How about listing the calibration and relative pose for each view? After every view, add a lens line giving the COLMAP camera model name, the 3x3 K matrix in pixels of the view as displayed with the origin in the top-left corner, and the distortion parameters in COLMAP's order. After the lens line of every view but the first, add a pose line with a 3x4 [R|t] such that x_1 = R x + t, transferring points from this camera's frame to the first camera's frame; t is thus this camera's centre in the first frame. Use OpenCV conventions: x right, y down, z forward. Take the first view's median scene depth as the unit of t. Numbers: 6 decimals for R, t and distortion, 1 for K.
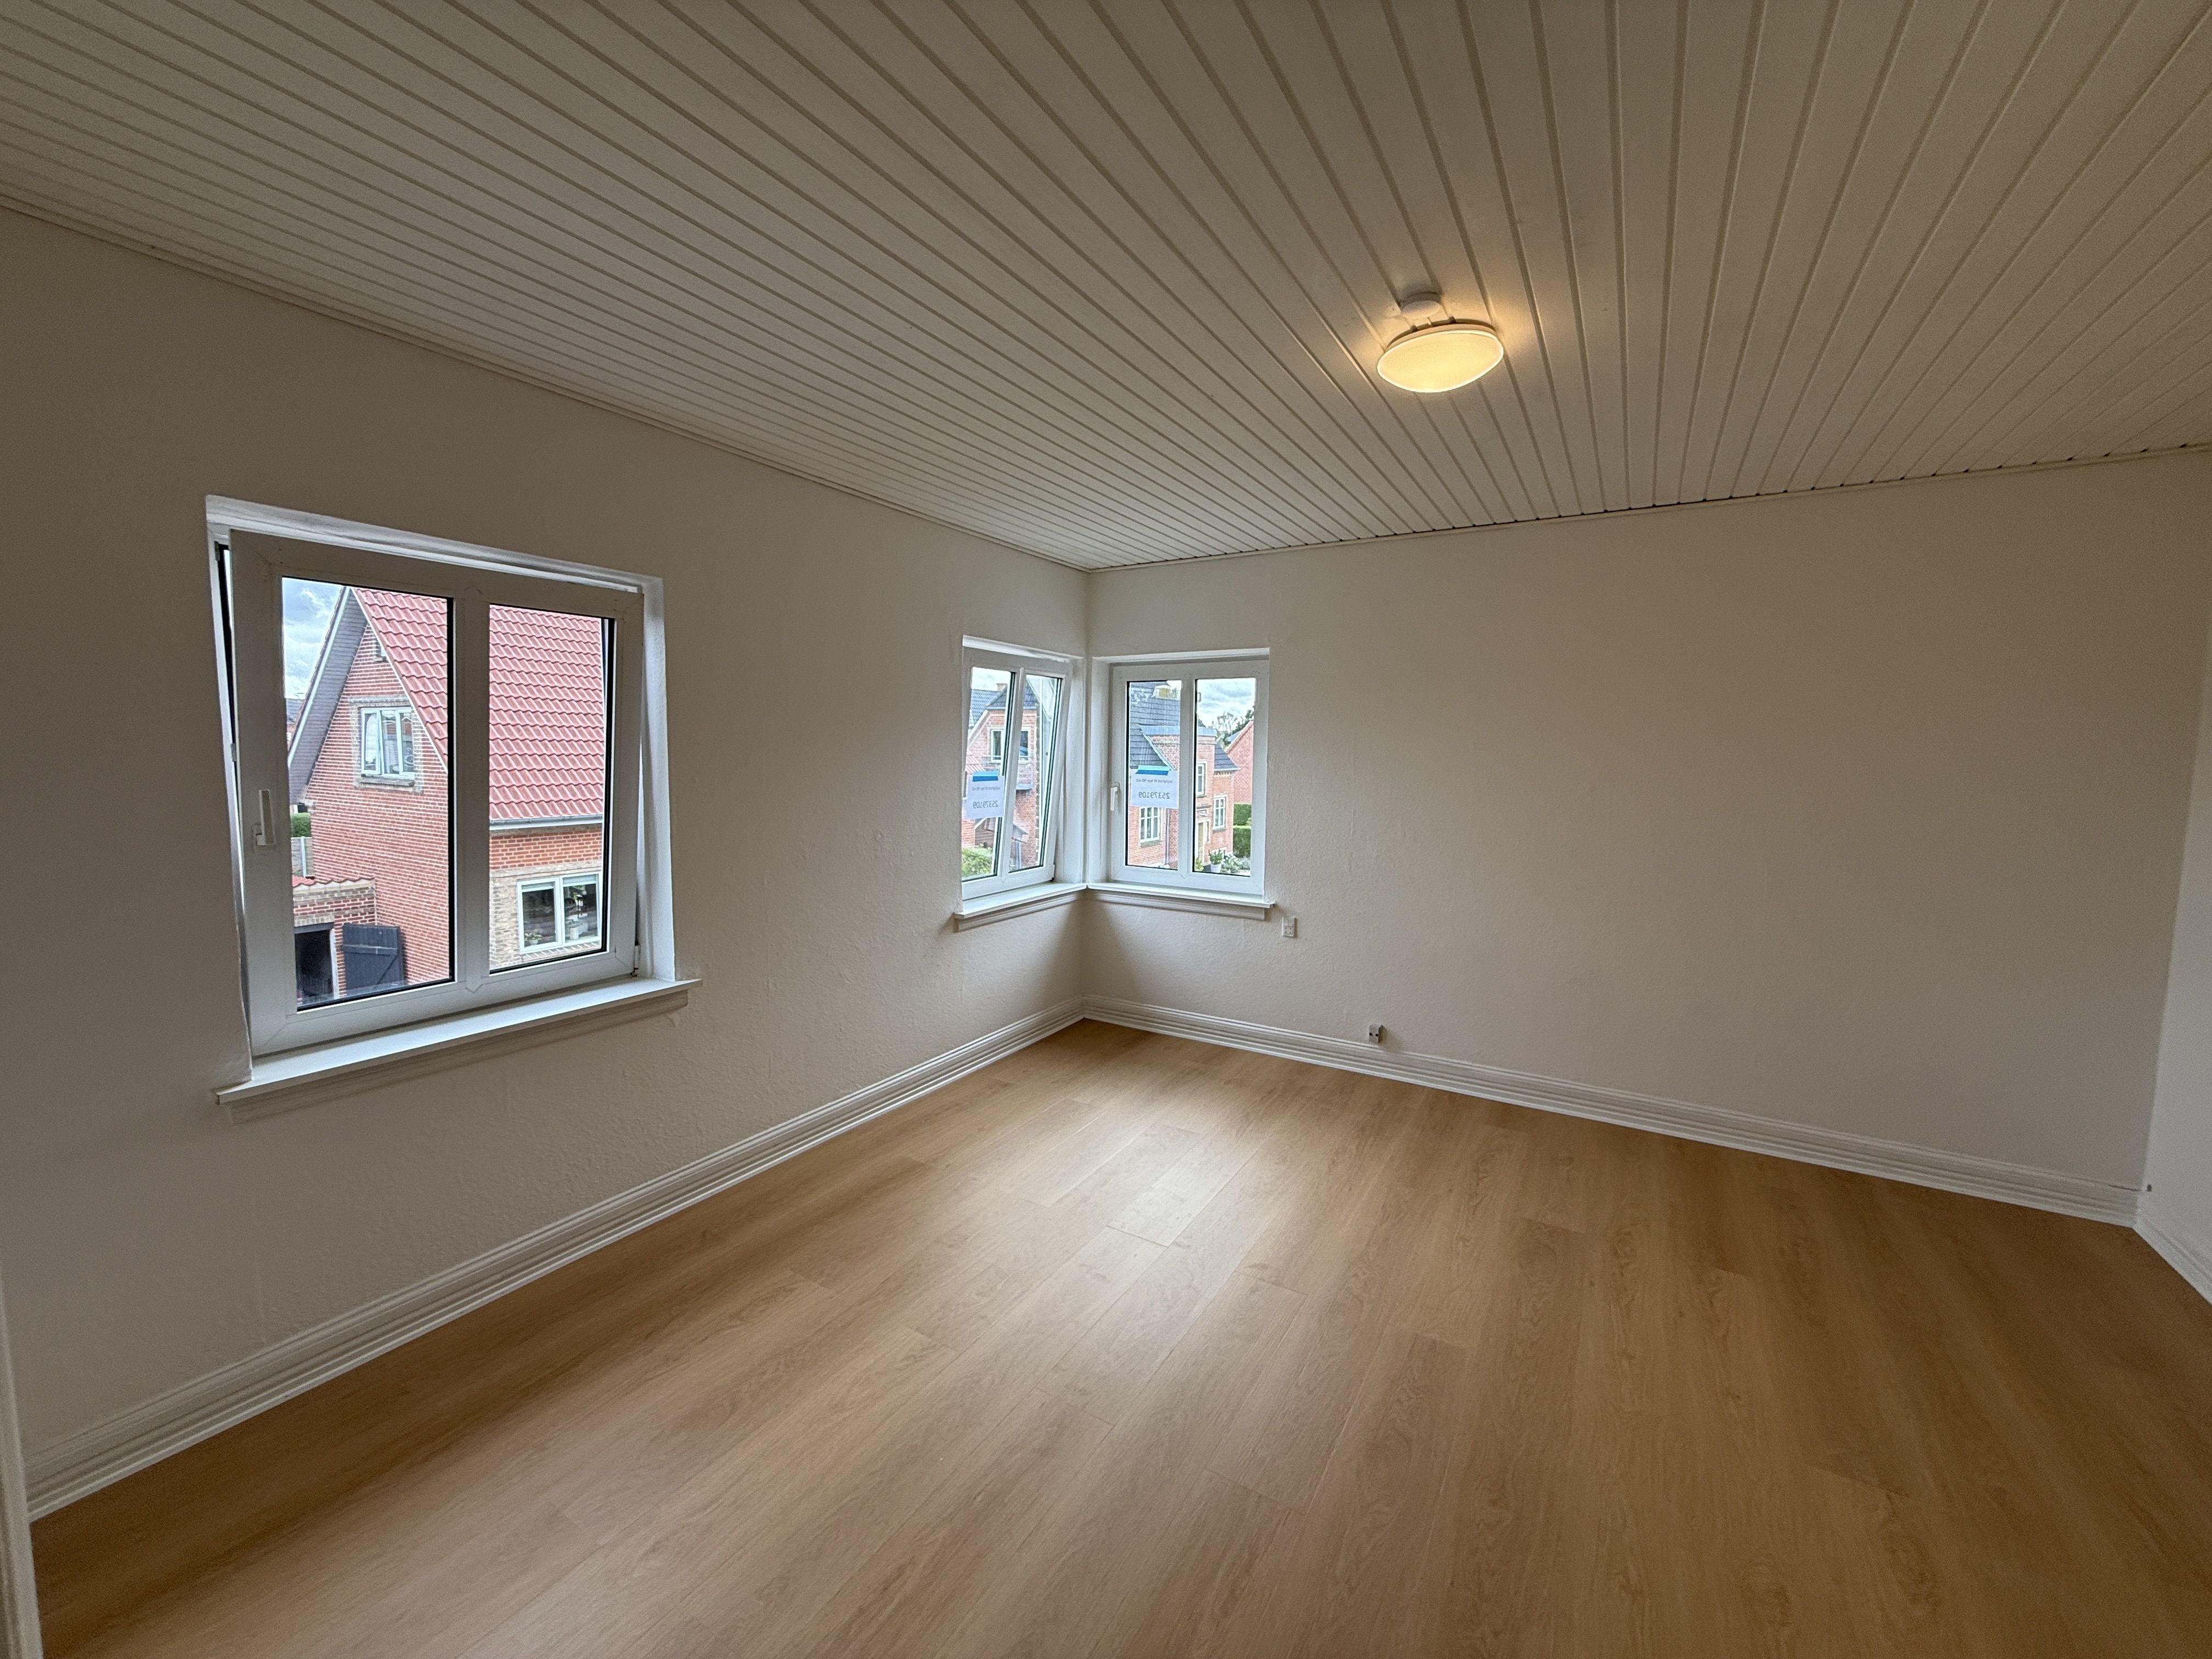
lens RADIAL K [[886.4, 0, 1099.6], [0, 886.4, 821.2], [0, 0, 1]] dist [-0.000830, -0.000587]
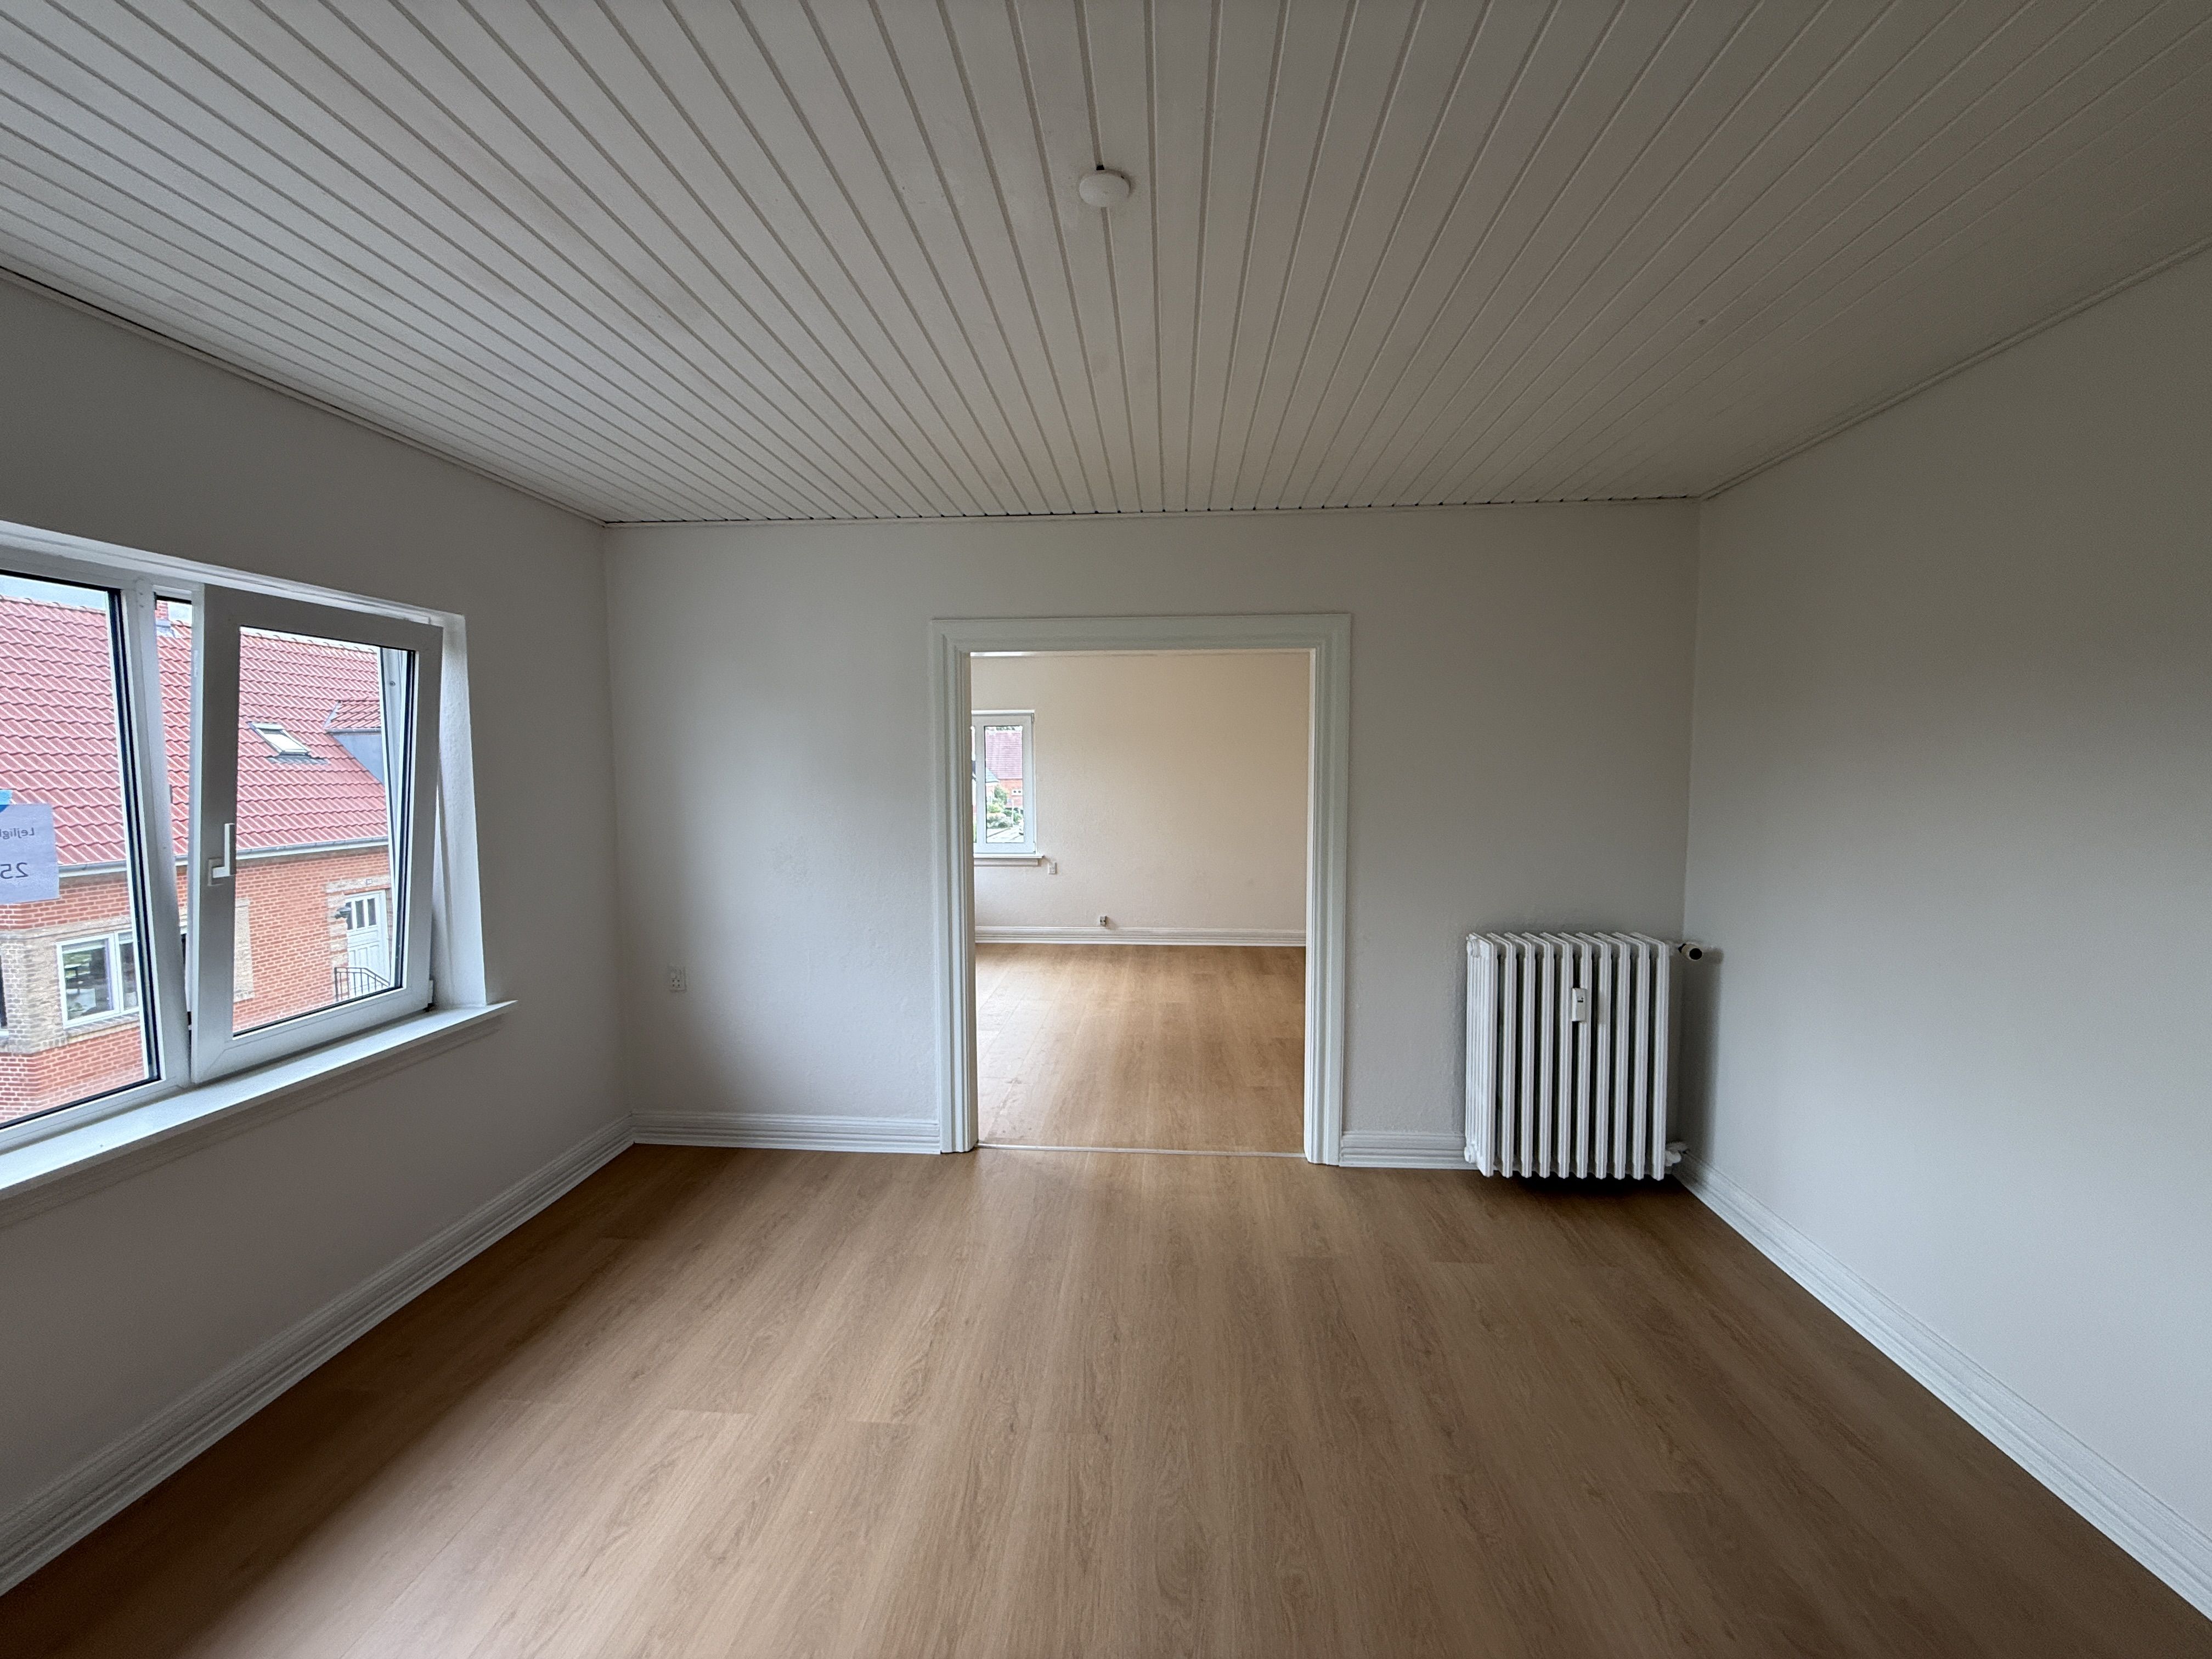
lens RADIAL K [[886.4, 0, 1106.6], [0, 886.4, 821.8], [0, 0, 1]] dist [-0.000830, -0.000587]
pose [[0.892002, -0.044063, 0.449878, -0.481739], [0.053043, 0.998565, -0.007367, 0.046561], [-0.448908, 0.030435, 0.893060, -0.625622]]
